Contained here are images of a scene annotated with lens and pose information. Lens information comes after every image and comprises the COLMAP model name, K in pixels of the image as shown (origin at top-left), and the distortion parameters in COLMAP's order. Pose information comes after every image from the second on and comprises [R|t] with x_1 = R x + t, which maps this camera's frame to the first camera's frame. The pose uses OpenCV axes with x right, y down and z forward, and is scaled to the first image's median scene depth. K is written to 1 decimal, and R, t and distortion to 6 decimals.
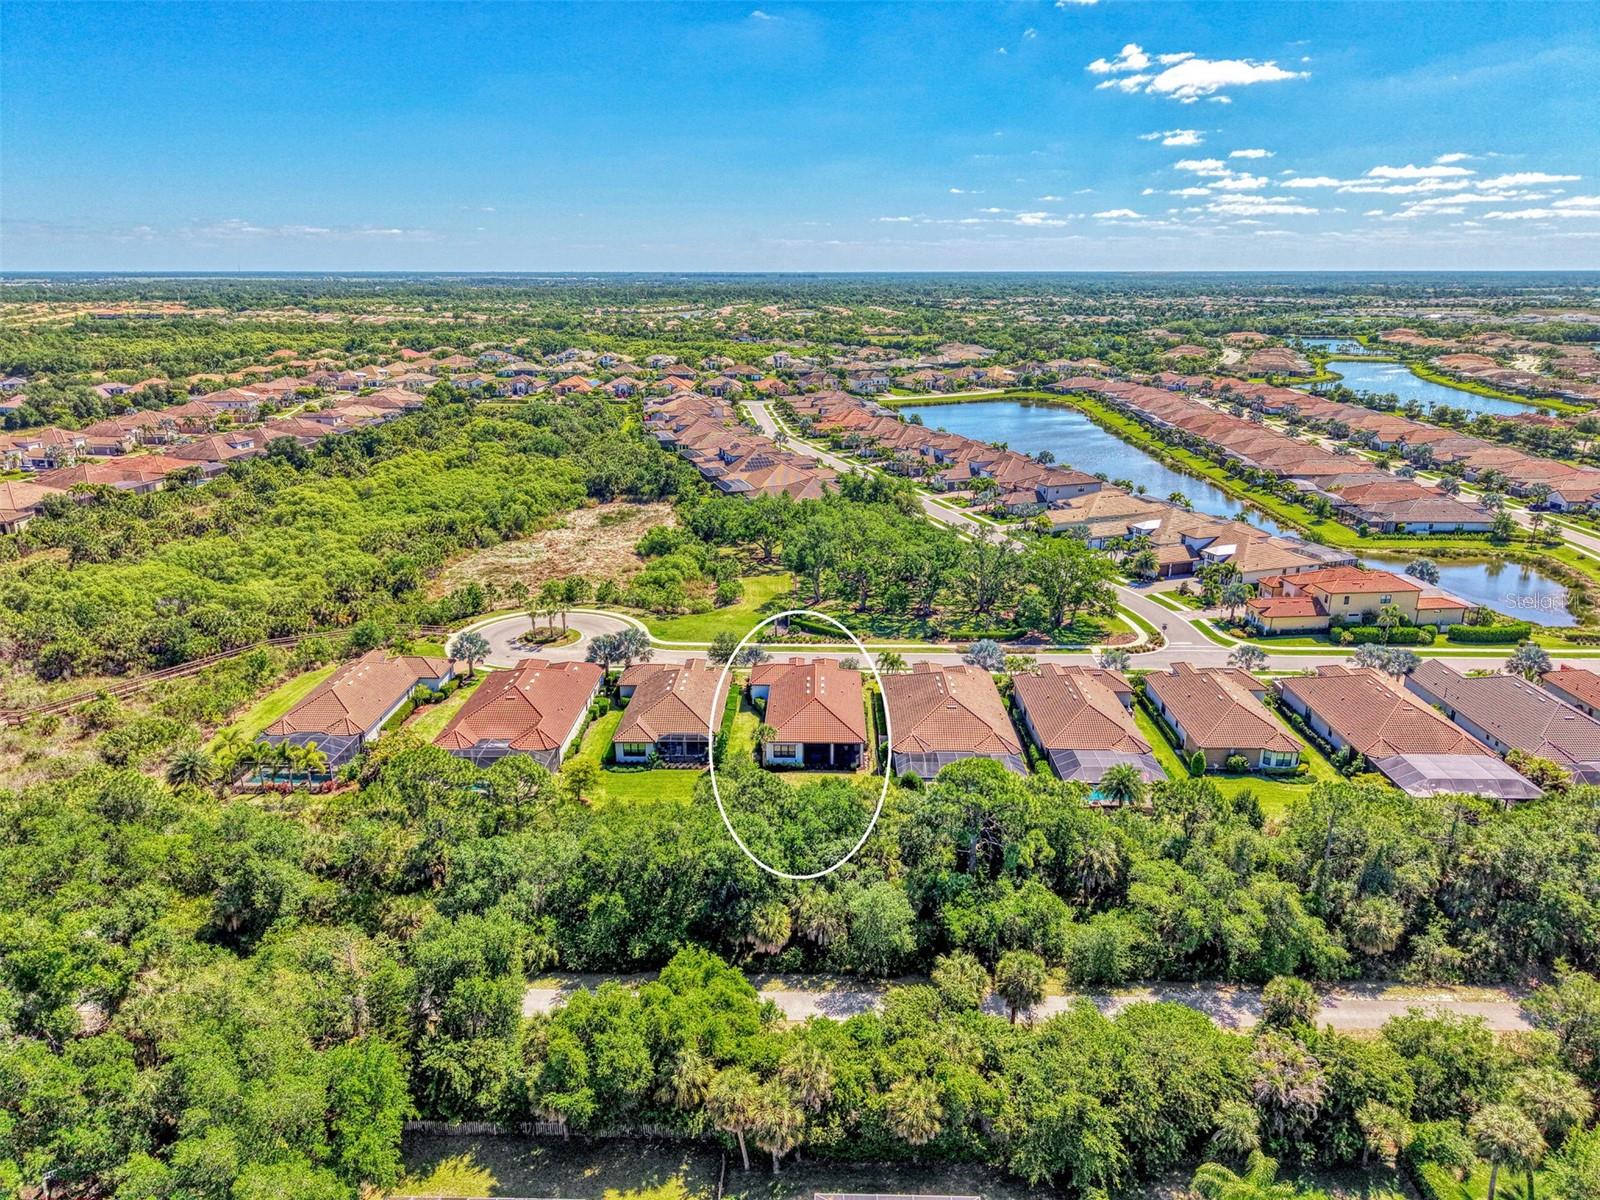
lens RADIAL K [[1072.7, 0, 802.4], [0, 1072.7, 608.2], [0, 0, 1]] dist [0.032877, -0.030044]
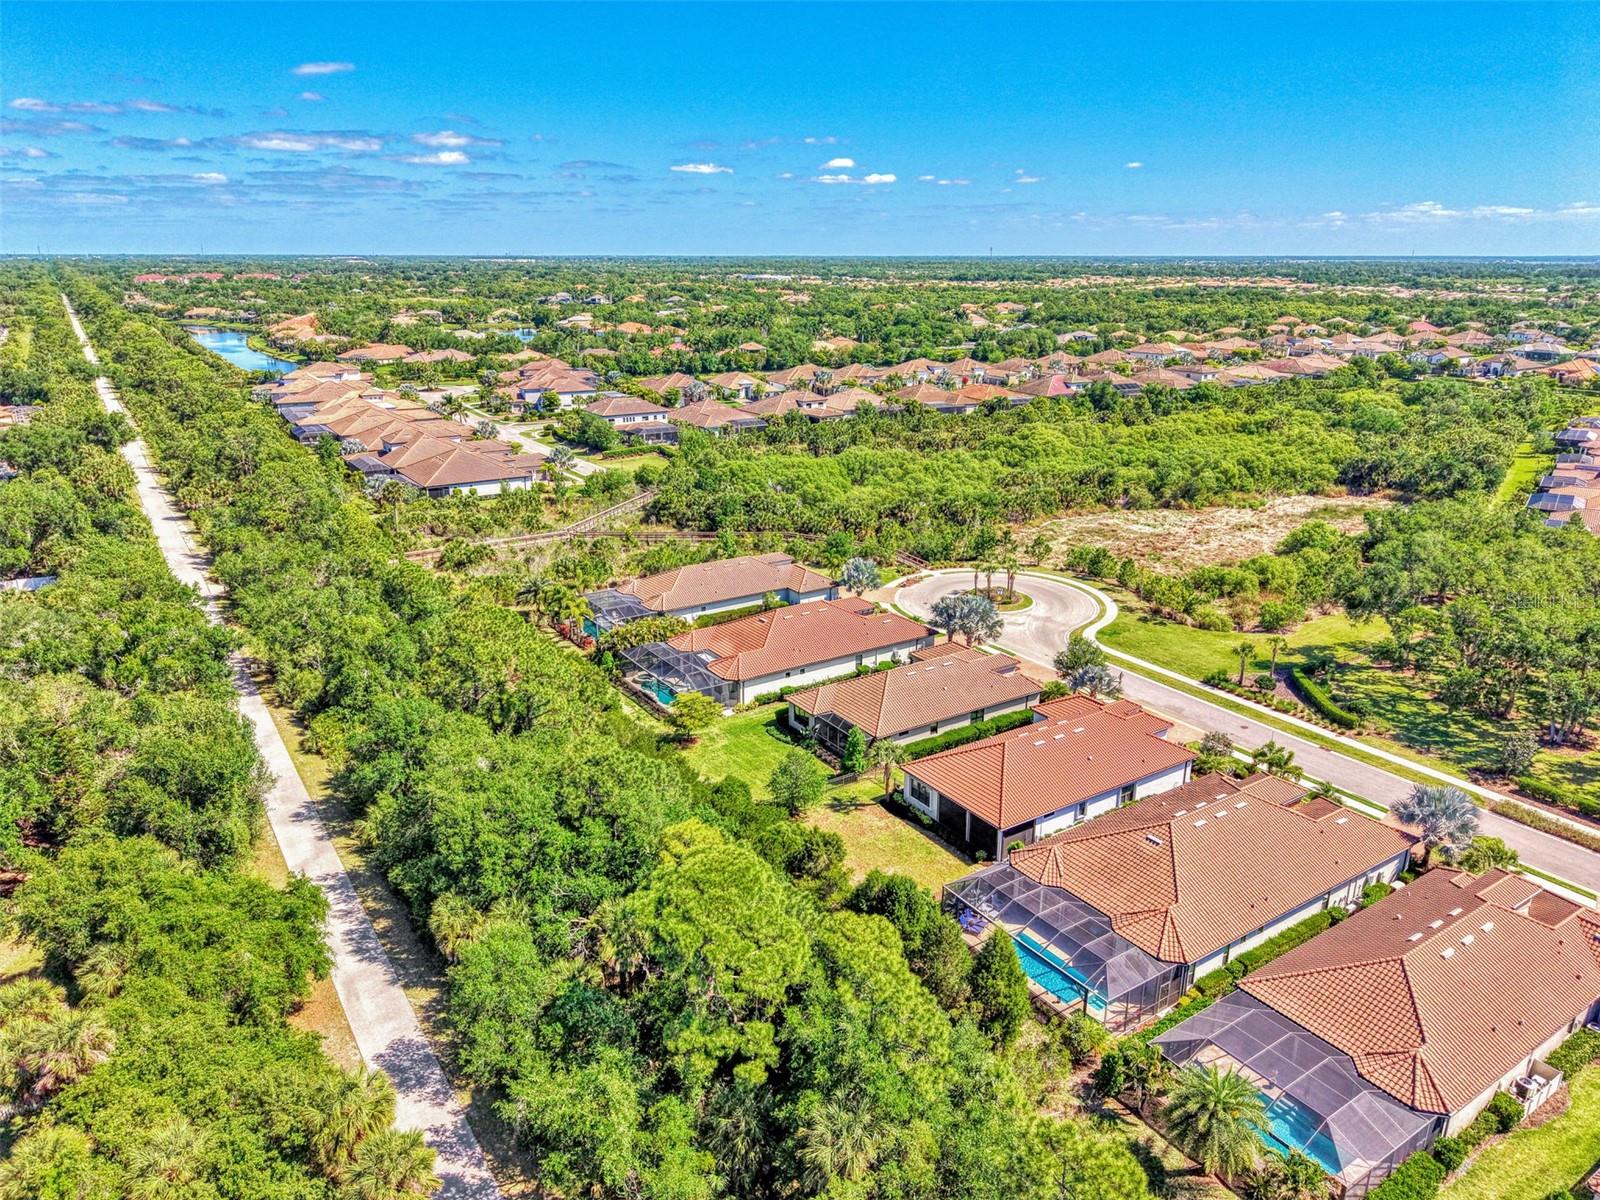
lens RADIAL K [[1072.7, 0, 795.7], [0, 1072.7, 595.9], [0, 0, 1]] dist [0.032877, -0.030044]
pose [[0.576239, 0.250195, -0.778043, 0.310695], [-0.247193, 0.960756, 0.125873, -0.040722], [0.779002, 0.119794, 0.615471, 0.342965]]
